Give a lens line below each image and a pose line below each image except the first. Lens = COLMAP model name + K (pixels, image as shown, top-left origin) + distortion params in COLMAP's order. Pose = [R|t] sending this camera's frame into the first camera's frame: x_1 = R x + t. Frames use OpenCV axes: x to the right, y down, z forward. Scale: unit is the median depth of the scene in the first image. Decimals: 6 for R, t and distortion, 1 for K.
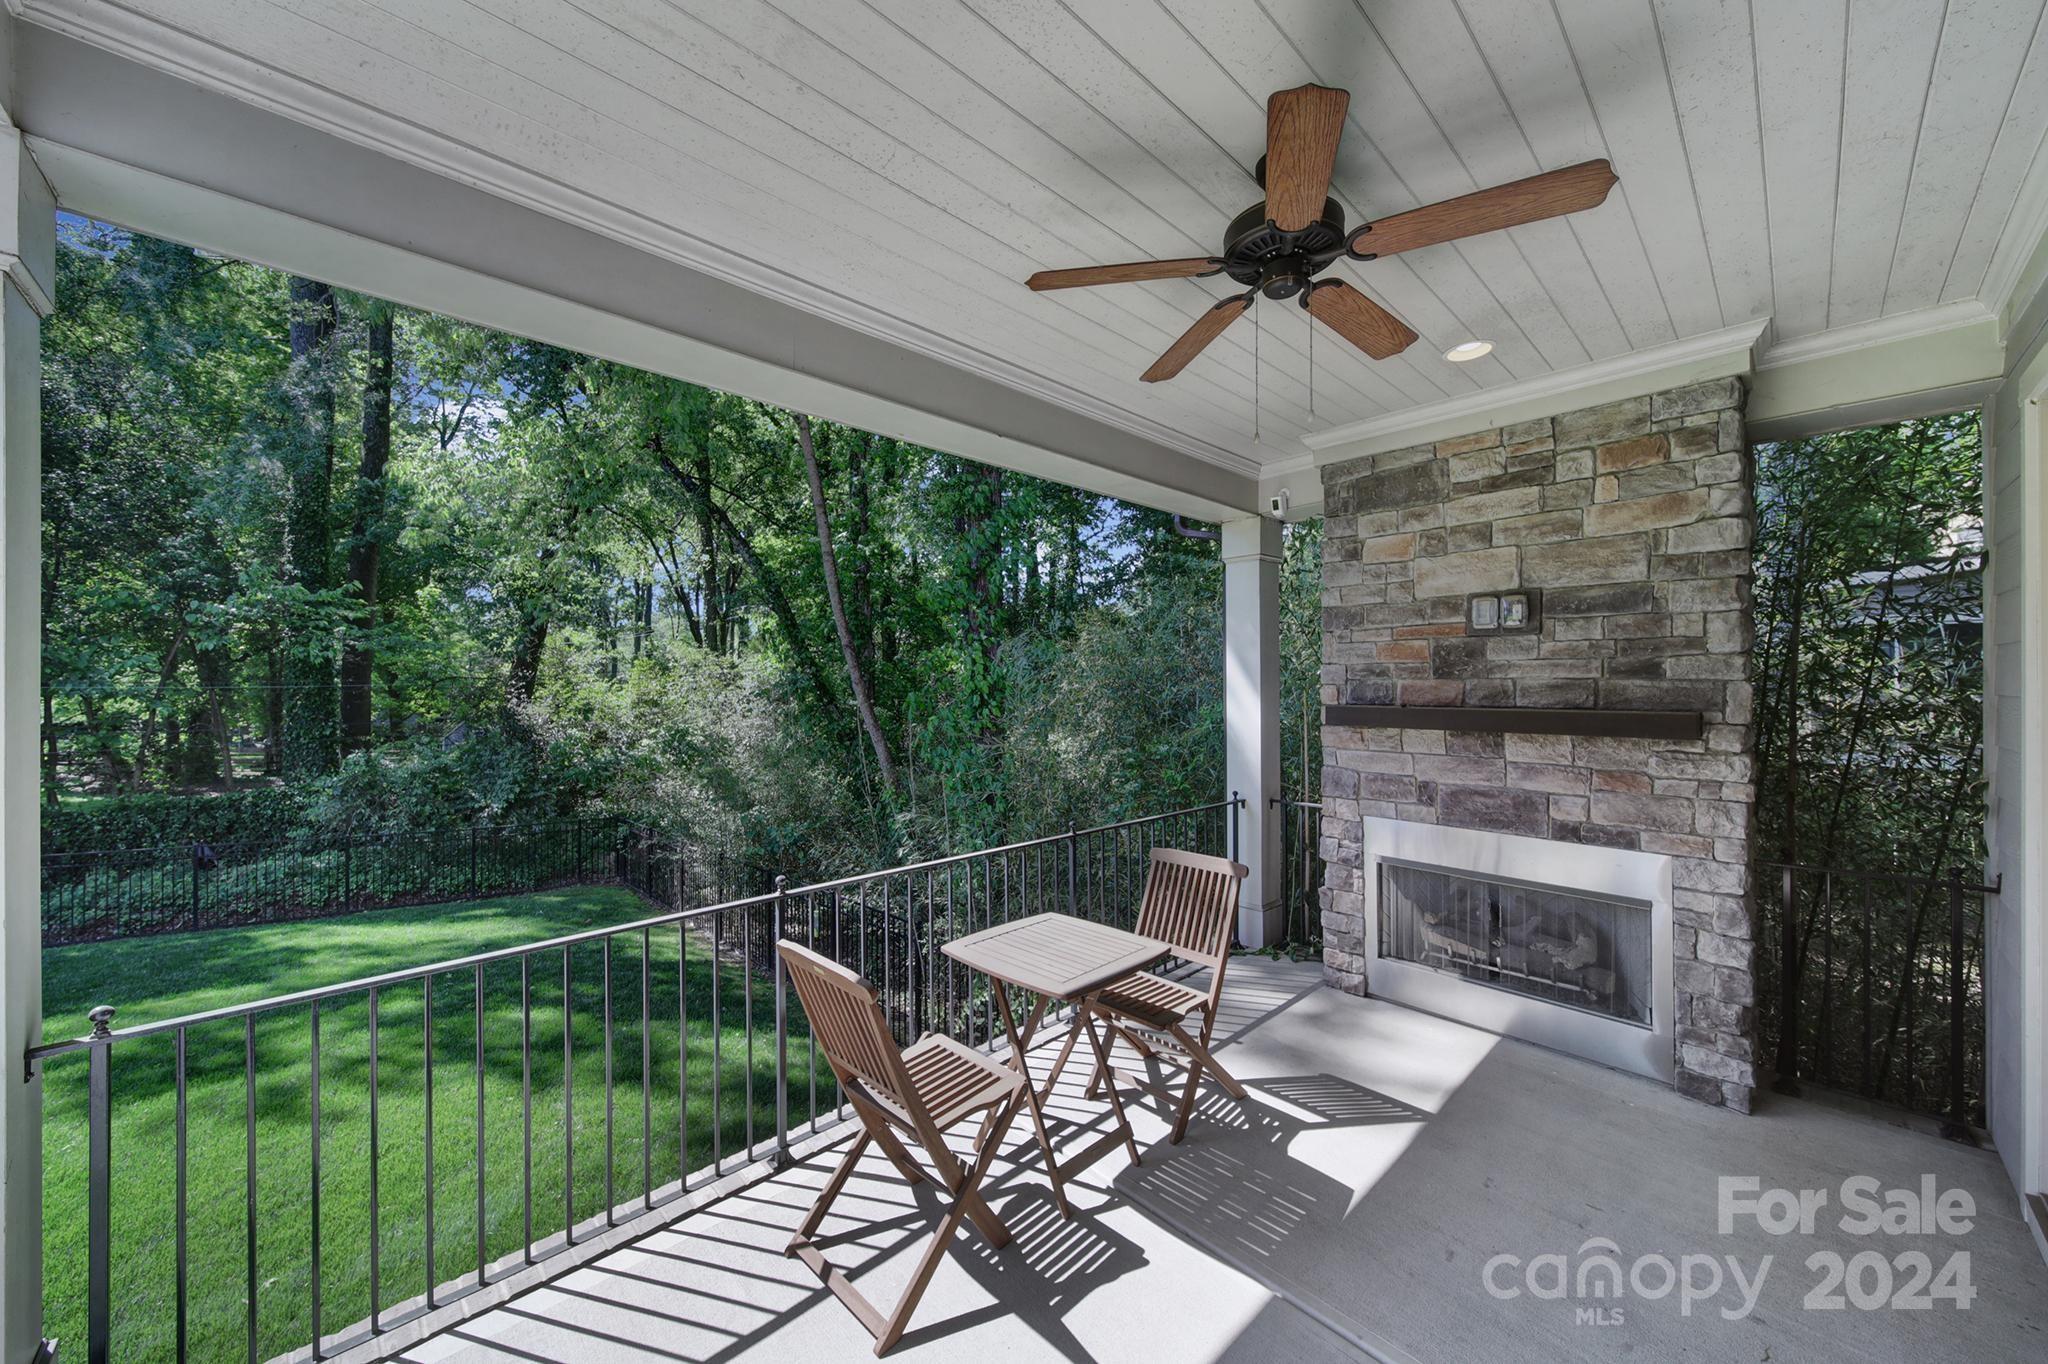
lens RADIAL K [[723.8, 0, 1019.7], [0, 723.8, 680.9], [0, 0, 1]] dist [0.000070, -0.000338]
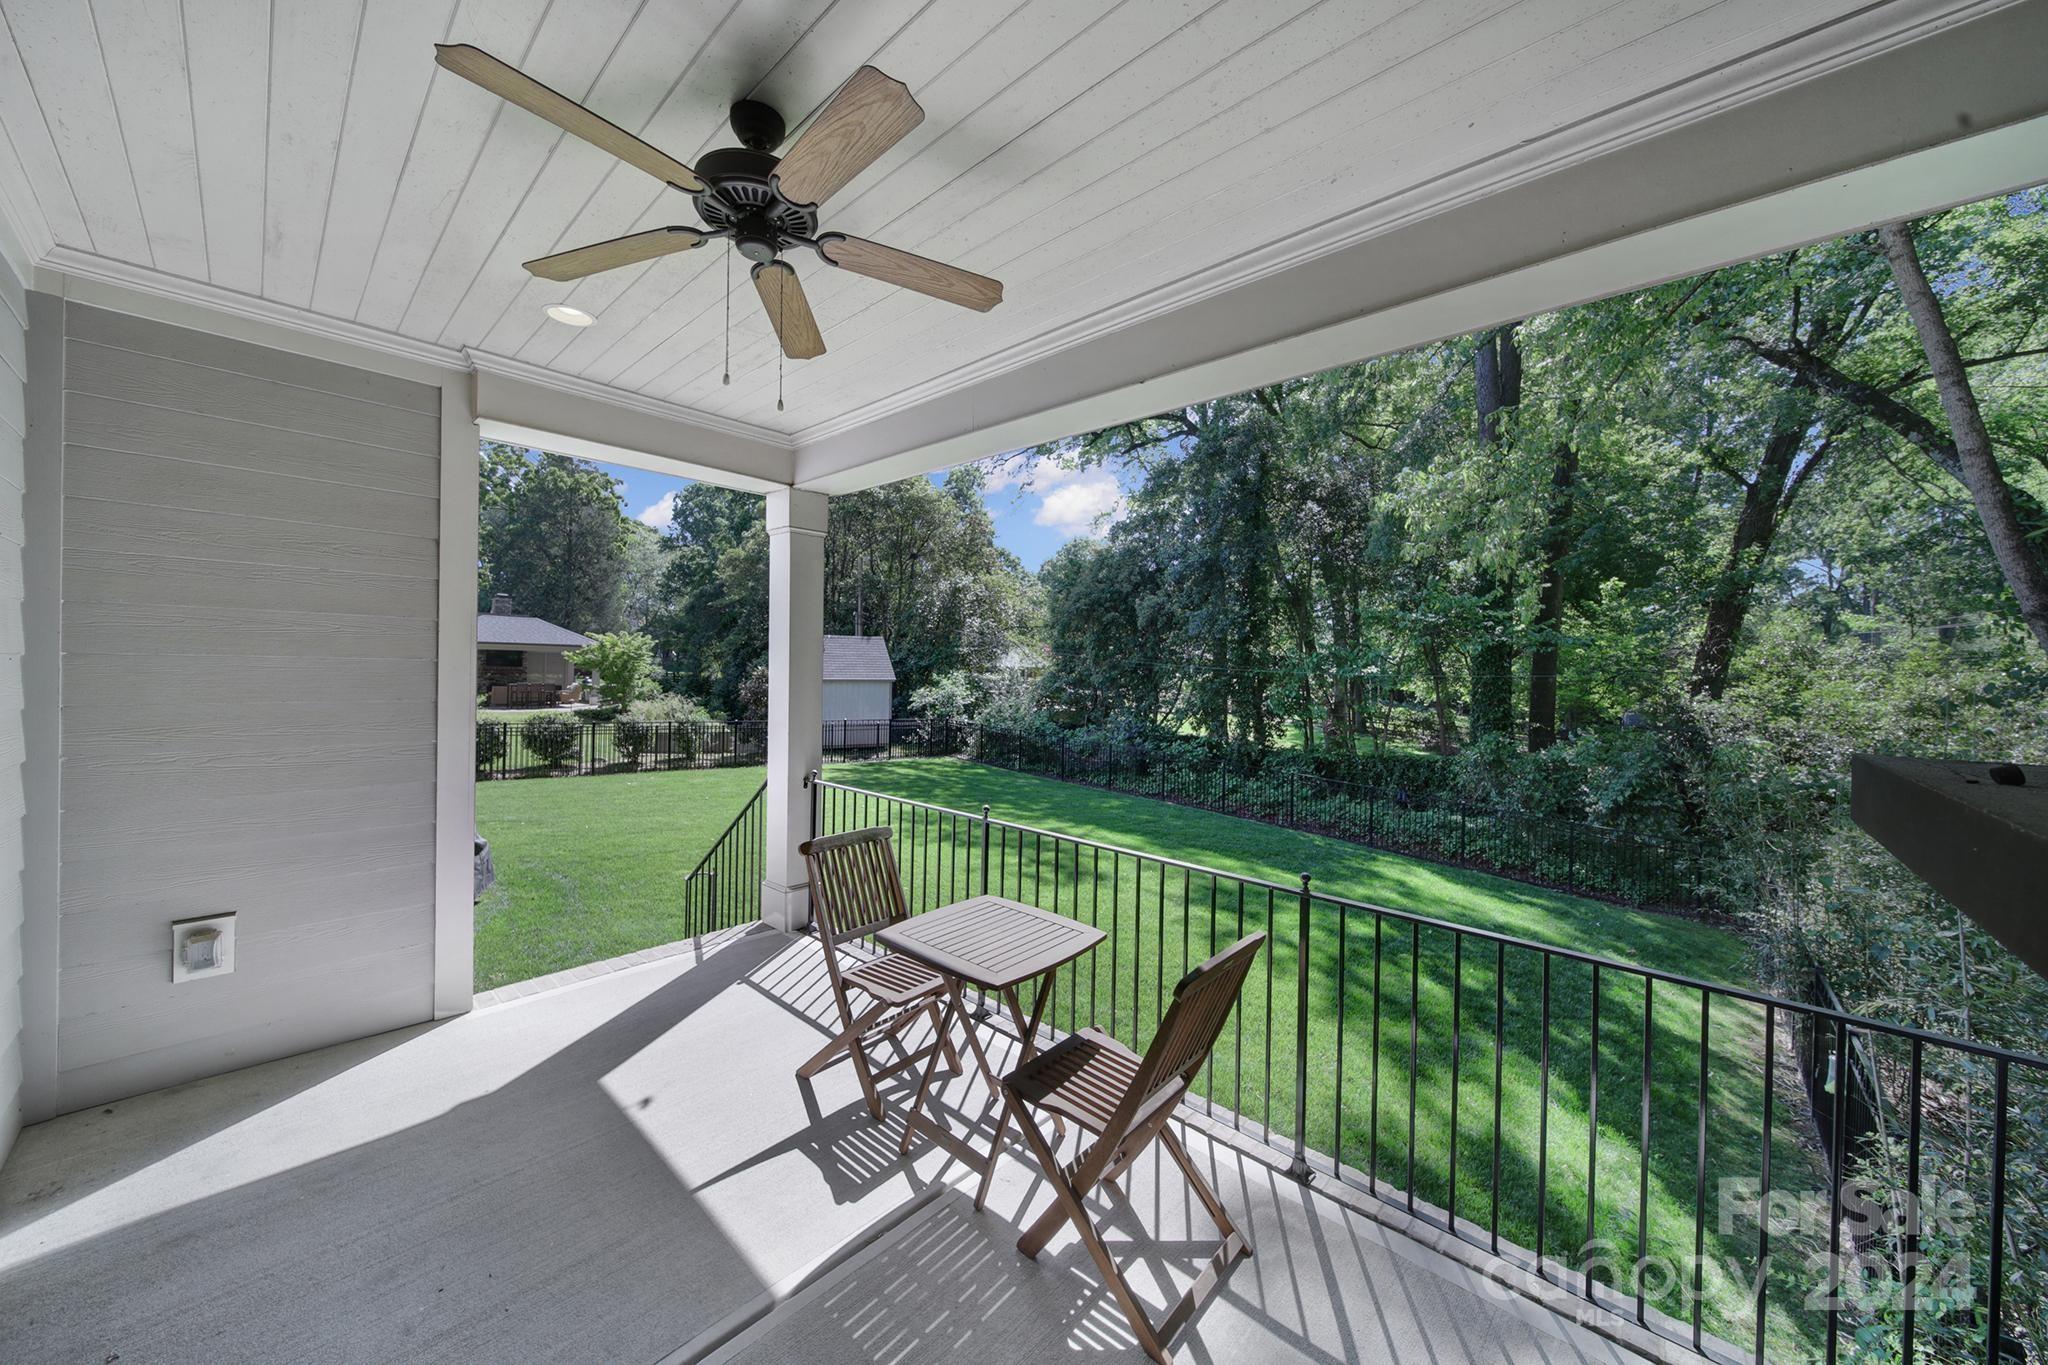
lens RADIAL K [[721.1, 0, 1017.2], [0, 721.1, 668.4], [0, 0, 1]] dist [0.000179, -0.000062]
pose [[0.075433, 0.006043, -0.997133, 0.414380], [-0.016623, 0.999850, 0.004801, 0.002540], [0.997012, 0.016213, 0.075522, 0.387607]]
